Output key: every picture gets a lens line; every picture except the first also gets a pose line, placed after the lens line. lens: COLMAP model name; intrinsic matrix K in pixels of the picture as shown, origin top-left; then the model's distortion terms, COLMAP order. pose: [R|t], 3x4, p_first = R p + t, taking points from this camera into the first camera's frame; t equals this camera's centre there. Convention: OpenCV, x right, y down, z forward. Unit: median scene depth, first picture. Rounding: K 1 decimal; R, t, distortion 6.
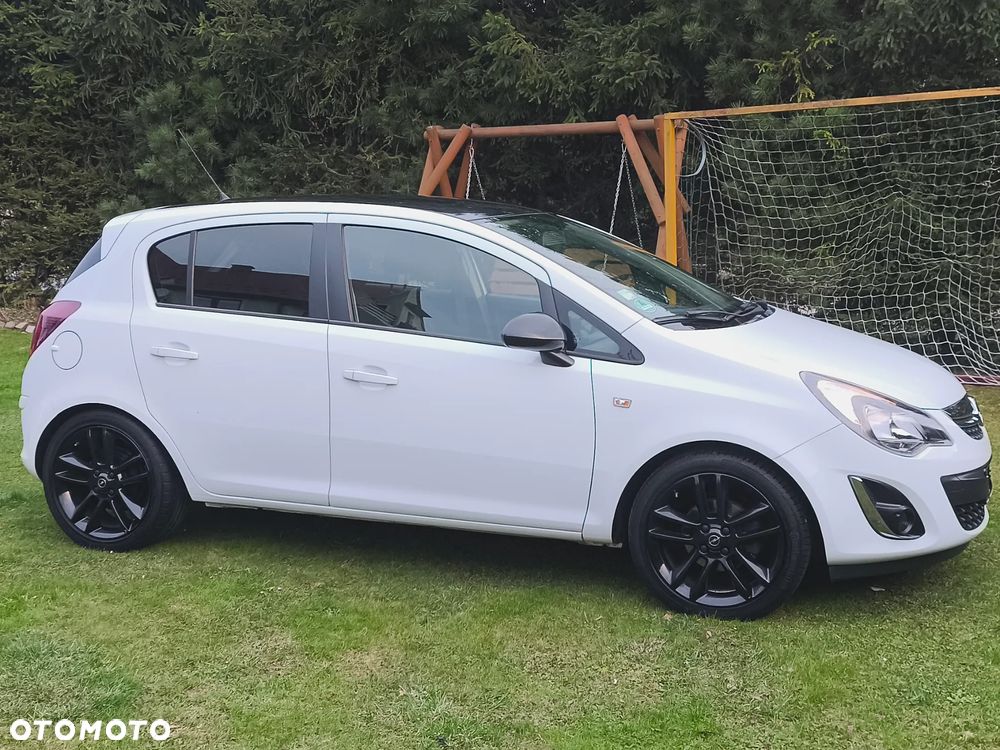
lens RADIAL K [[1251.5, 0, 500.0], [0, 1251.5, 375.0], [0, 0, 1]] dist [0.131244, -0.171765]
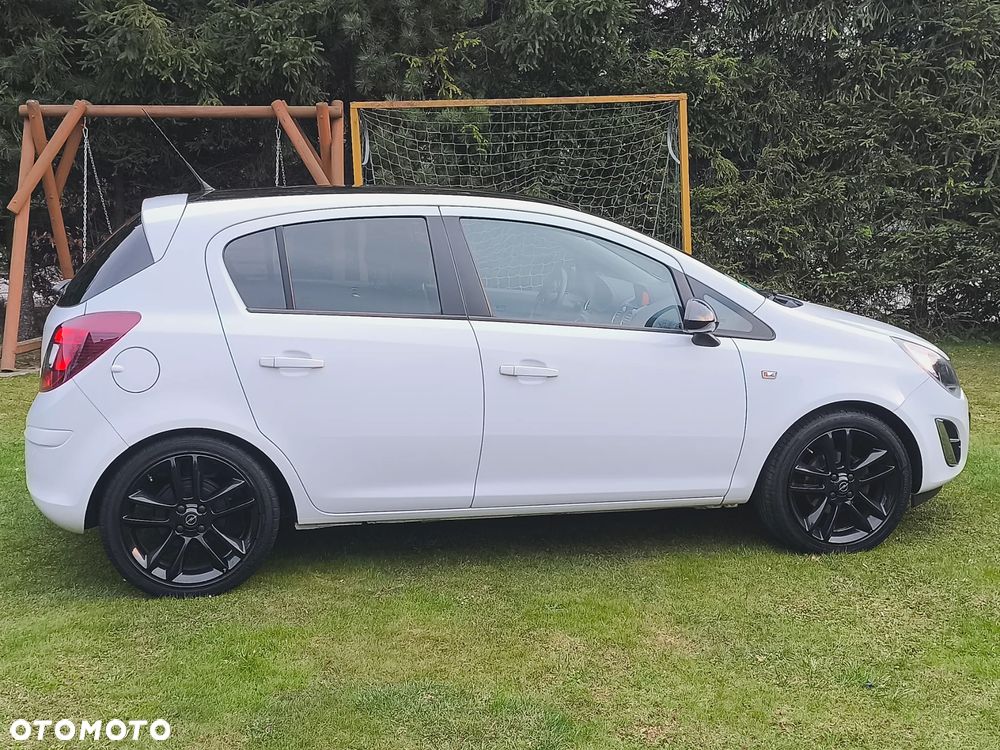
lens RADIAL K [[1251.5, 0, 500.0], [0, 1251.5, 375.0], [0, 0, 1]] dist [0.131244, -0.171765]
pose [[0.836311, -0.078202, 0.542650, -0.596014], [0.071433, 0.996880, 0.033573, -0.027028], [-0.543582, 0.010686, 0.839288, 0.161427]]
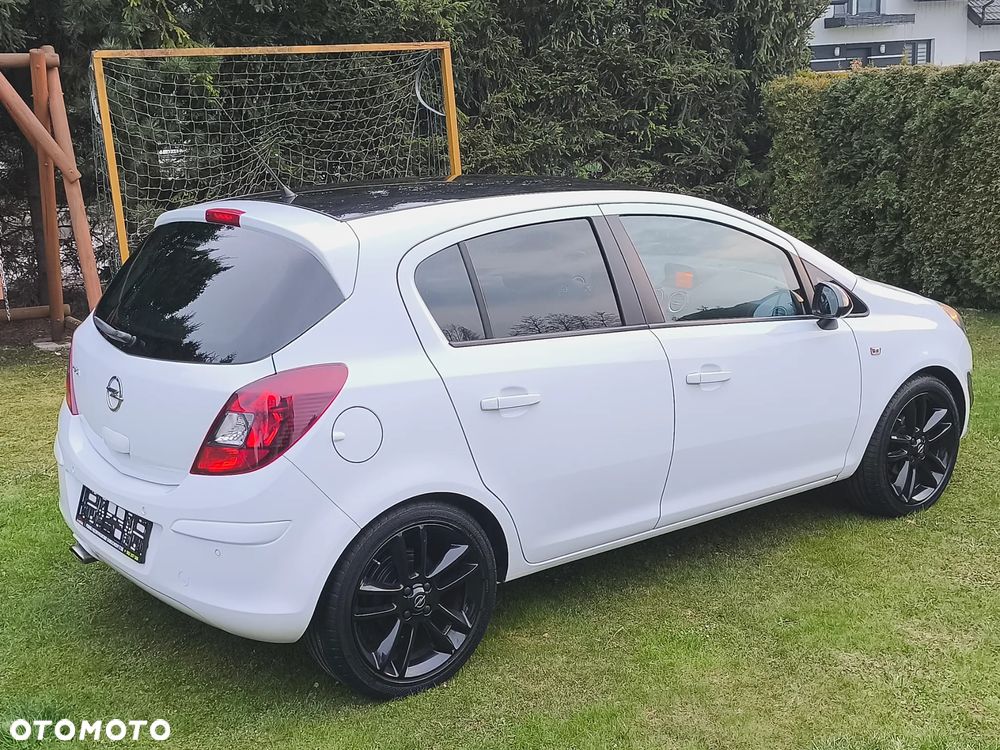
lens RADIAL K [[1251.5, 0, 500.0], [0, 1251.5, 375.0], [0, 0, 1]] dist [0.131244, -0.171765]
pose [[0.516984, -0.192393, 0.834094, -0.864493], [0.137322, 0.980435, 0.141034, -0.136905], [-0.844908, 0.041627, 0.533289, 0.571352]]
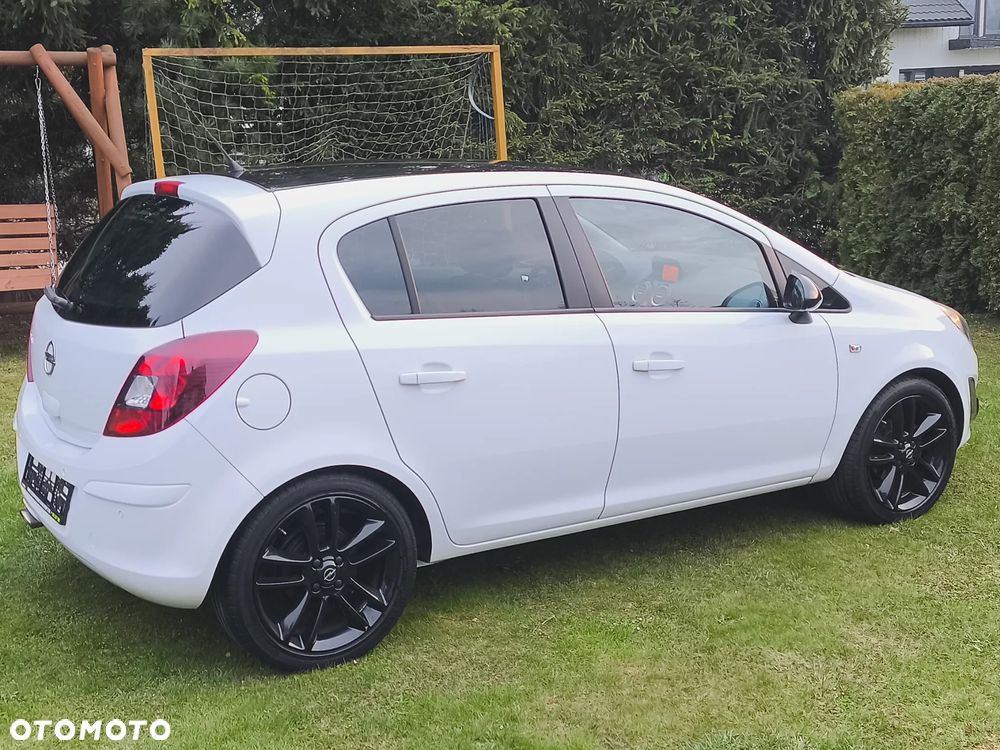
lens RADIAL K [[1246.2, 0, 500.0], [0, 1246.2, 375.0], [0, 0, 1]] dist [0.137284, -0.190899]
pose [[0.600903, -0.159823, 0.783181, -0.793772], [0.117232, 0.986833, 0.111435, -0.094465], [-0.790678, 0.024852, 0.611727, 0.484833]]
